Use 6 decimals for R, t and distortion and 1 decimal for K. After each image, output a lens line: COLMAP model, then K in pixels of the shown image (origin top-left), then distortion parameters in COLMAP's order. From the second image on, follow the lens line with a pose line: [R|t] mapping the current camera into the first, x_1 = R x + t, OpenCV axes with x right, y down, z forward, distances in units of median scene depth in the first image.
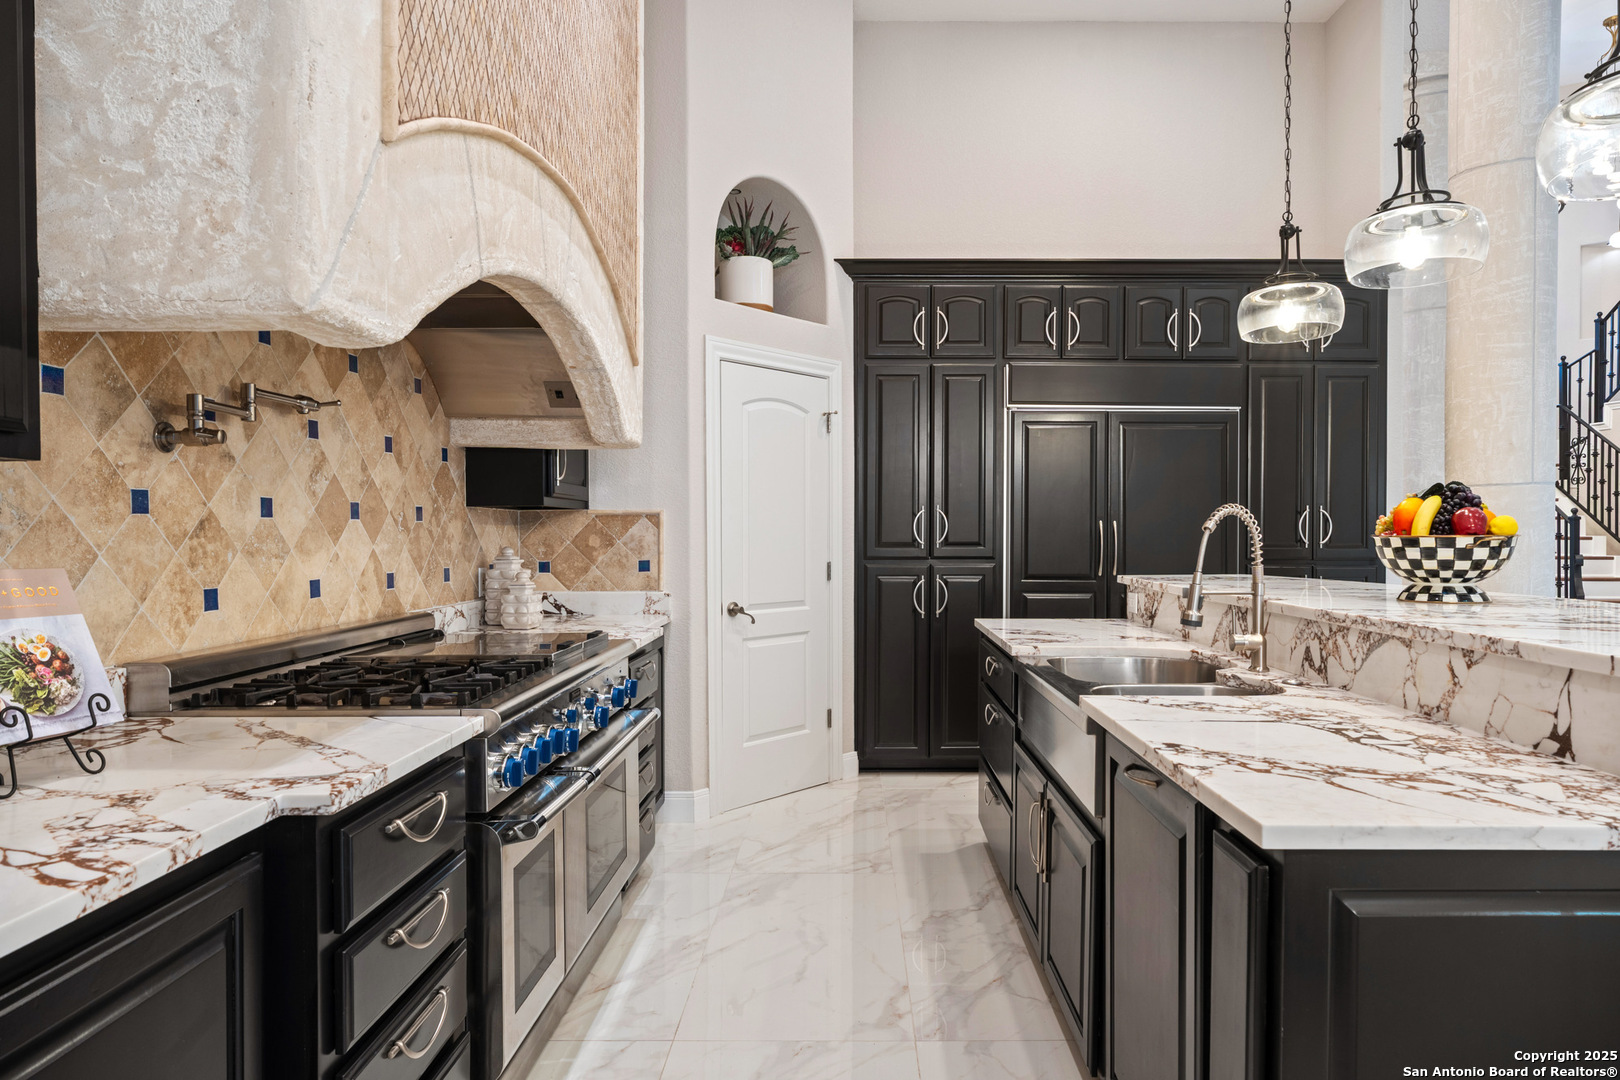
lens RADIAL K [[984.2, 0, 836.4], [0, 984.2, 538.7], [0, 0, 1]] dist [-0.024293, 0.023123]
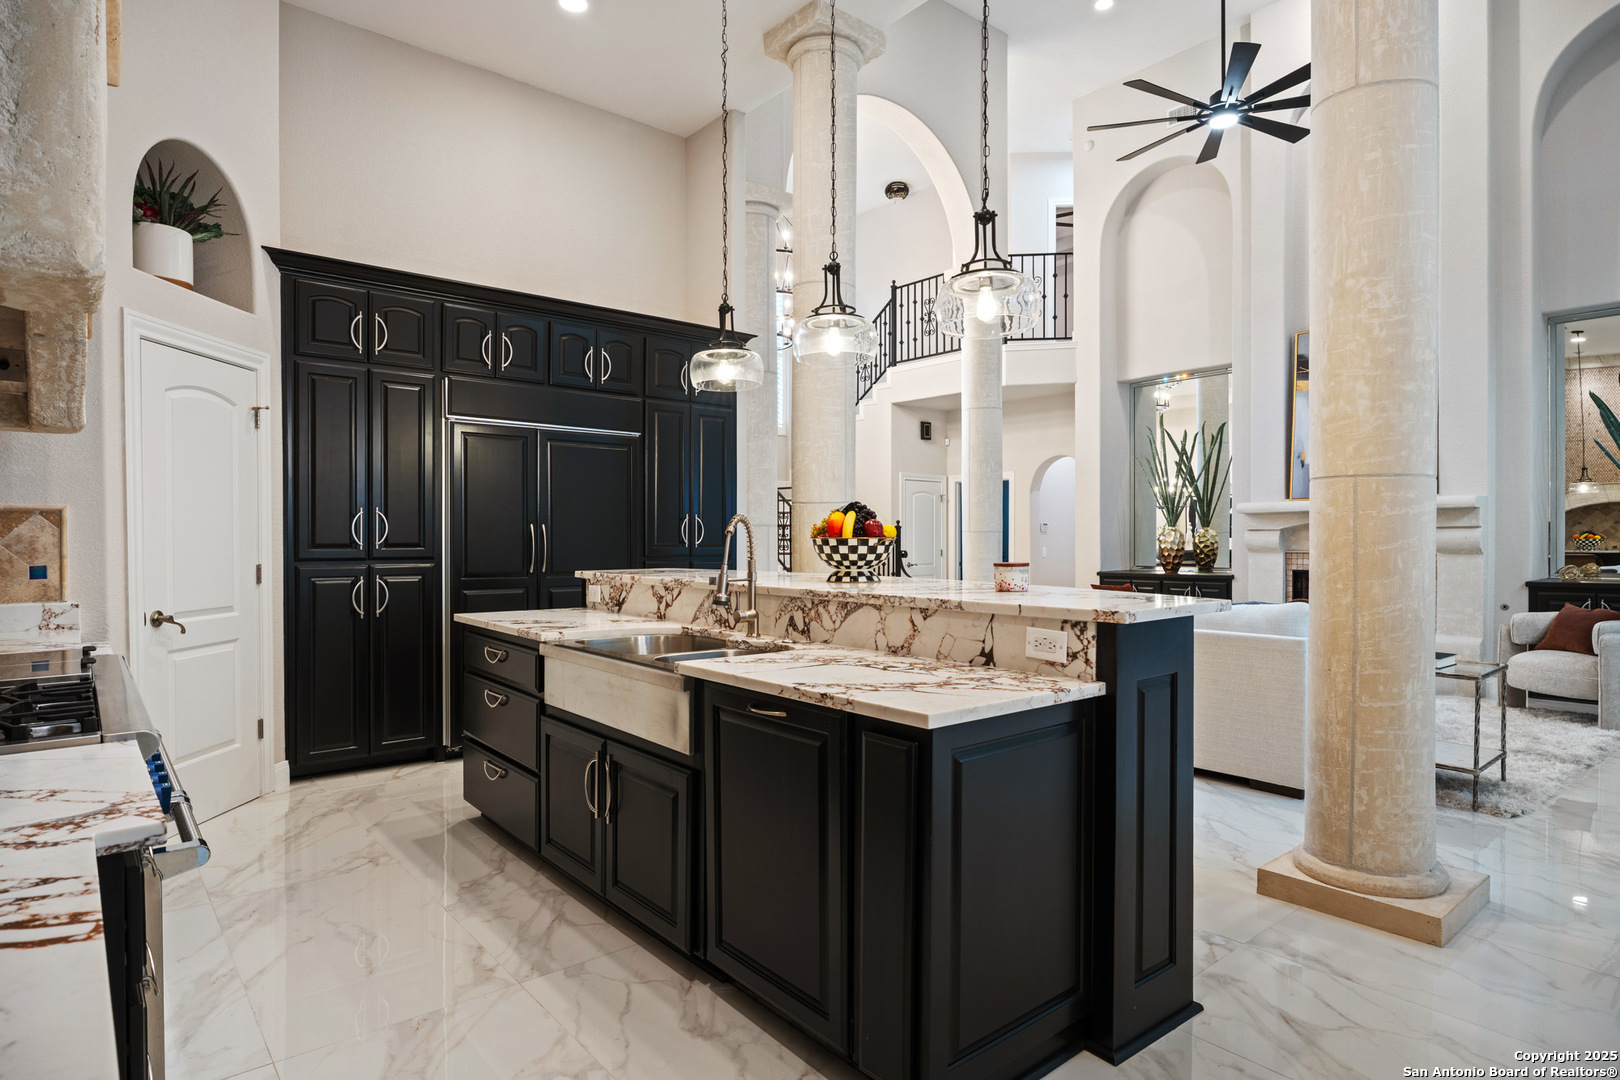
lens RADIAL K [[899.7, 0, 810.0], [0, 899.7, 540.0], [0, 0, 1]] dist [-0.010021, 0.001089]
pose [[0.763175, 0.000159, 0.646191, -0.237236], [0.000189, 1.000000, -0.000469, 0.000685], [-0.646191, 0.000480, 0.763175, -0.005764]]
